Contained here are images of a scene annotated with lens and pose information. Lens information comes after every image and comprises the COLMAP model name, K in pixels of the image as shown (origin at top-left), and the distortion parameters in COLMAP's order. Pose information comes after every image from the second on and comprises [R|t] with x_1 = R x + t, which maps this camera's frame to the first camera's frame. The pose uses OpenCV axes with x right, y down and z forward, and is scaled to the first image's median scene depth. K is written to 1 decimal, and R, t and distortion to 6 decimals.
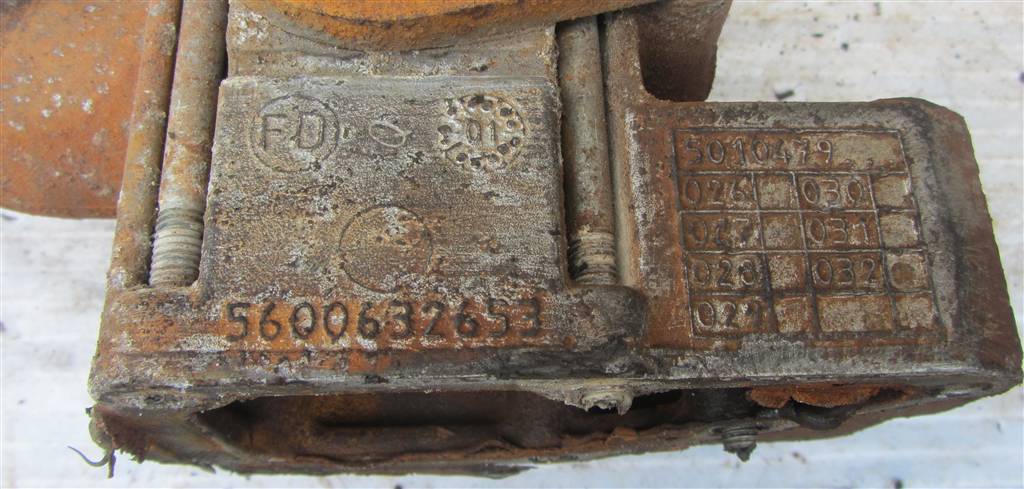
lens RADIAL K [[938.1, 0, 512.0], [0, 938.1, 244.5], [0, 0, 1]] dist [-0.017616, -0.007939]
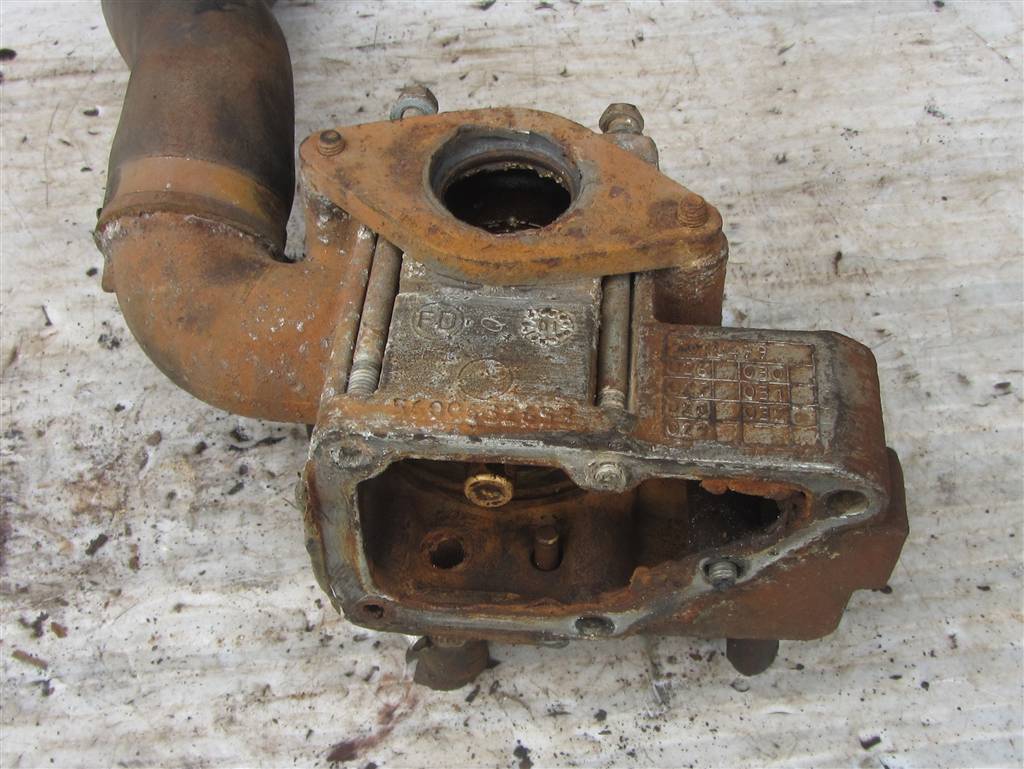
lens RADIAL K [[1170.8, 0, 512.0], [0, 1170.8, 384.5], [0, 0, 1]] dist [-0.022535, -0.015567]
pose [[0.992173, 0.046098, -0.116053, 0.153012], [-0.077544, 0.955906, -0.283250, 0.579773], [0.097879, 0.290032, 0.951999, -0.973647]]
